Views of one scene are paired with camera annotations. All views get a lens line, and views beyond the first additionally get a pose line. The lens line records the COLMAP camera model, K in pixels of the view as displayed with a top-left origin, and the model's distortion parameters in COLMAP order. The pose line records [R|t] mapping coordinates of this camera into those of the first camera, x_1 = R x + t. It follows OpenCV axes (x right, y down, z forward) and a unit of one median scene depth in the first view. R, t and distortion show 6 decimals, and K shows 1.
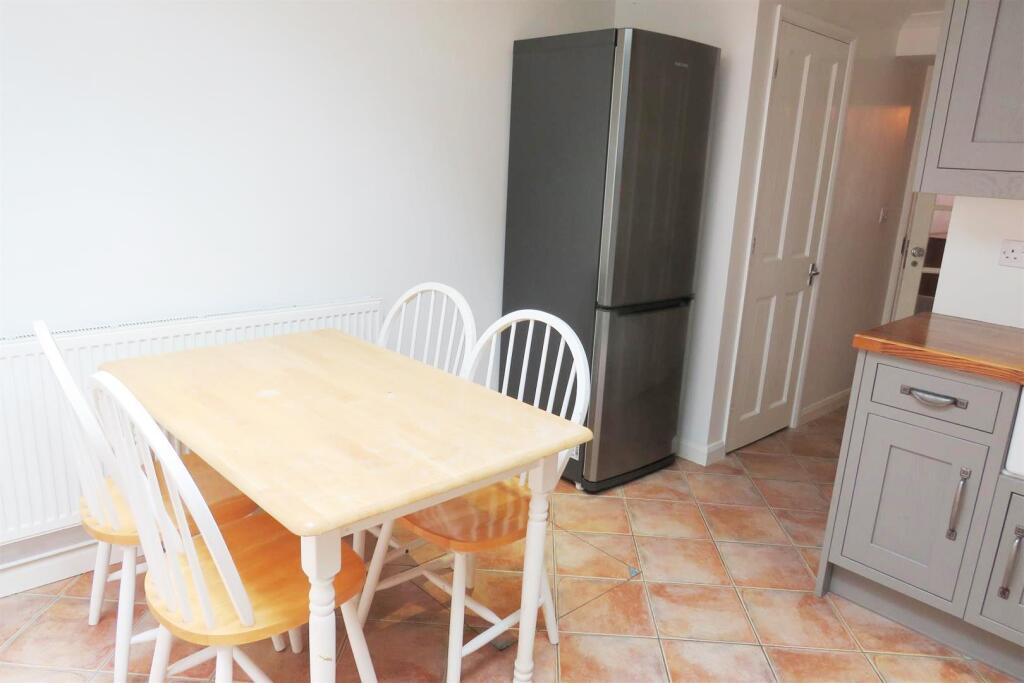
lens RADIAL K [[730.2, 0, 507.3], [0, 730.2, 341.9], [0, 0, 1]] dist [-0.032862, 0.025003]
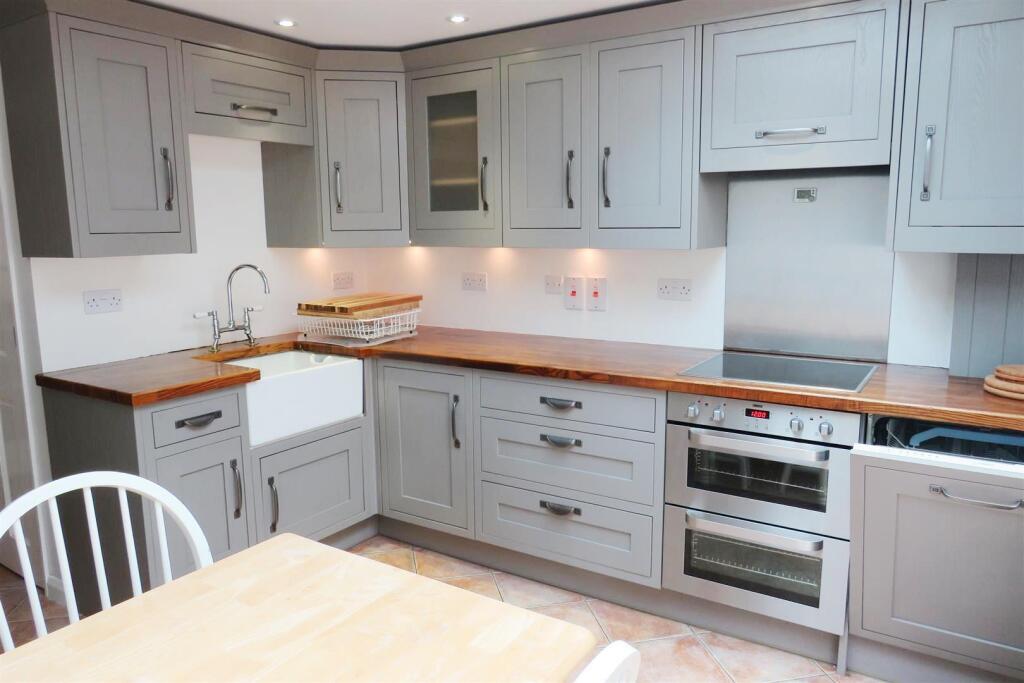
lens RADIAL K [[730.2, 0, 510.7], [0, 730.2, 342.3], [0, 0, 1]] dist [-0.032862, 0.025003]
pose [[-0.237518, -0.200076, 0.950555, -0.638213], [0.240033, 0.936123, 0.257016, -0.223854], [-0.941259, 0.289211, -0.174321, 0.671097]]
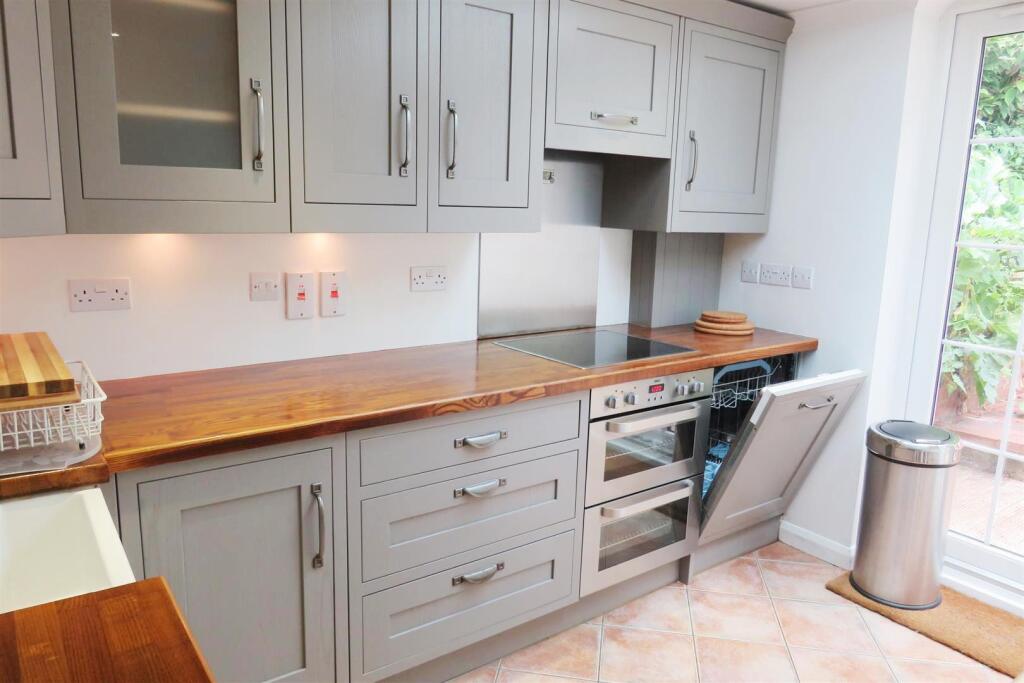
lens RADIAL K [[730.2, 0, 511.6], [0, 730.2, 339.9], [0, 0, 1]] dist [-0.032862, 0.025003]
pose [[-0.989302, -0.098940, 0.107204, 0.393628], [-0.043580, 0.901747, 0.430061, -0.310241], [-0.139221, 0.420788, -0.896412, 1.196666]]
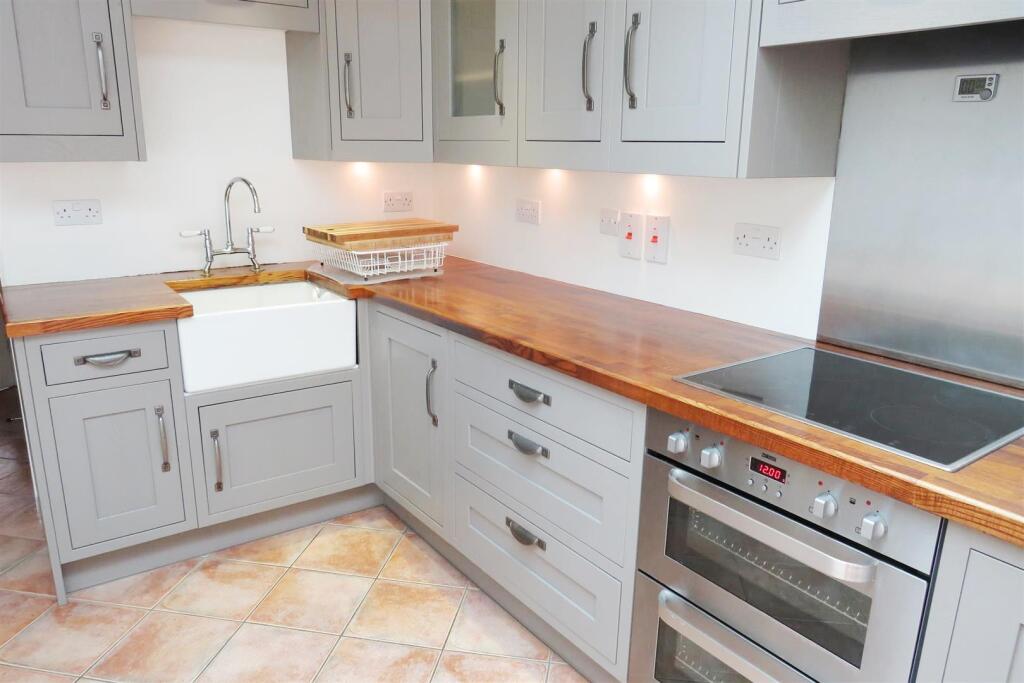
lens RADIAL K [[730.2, 0, 506.1], [0, 730.2, 343.4], [0, 0, 1]] dist [-0.032862, 0.025003]
pose [[0.129431, -0.304644, 0.943631, -0.303646], [0.240361, 0.932894, 0.268209, -0.081529], [-0.962016, 0.192097, 0.193970, 0.241960]]
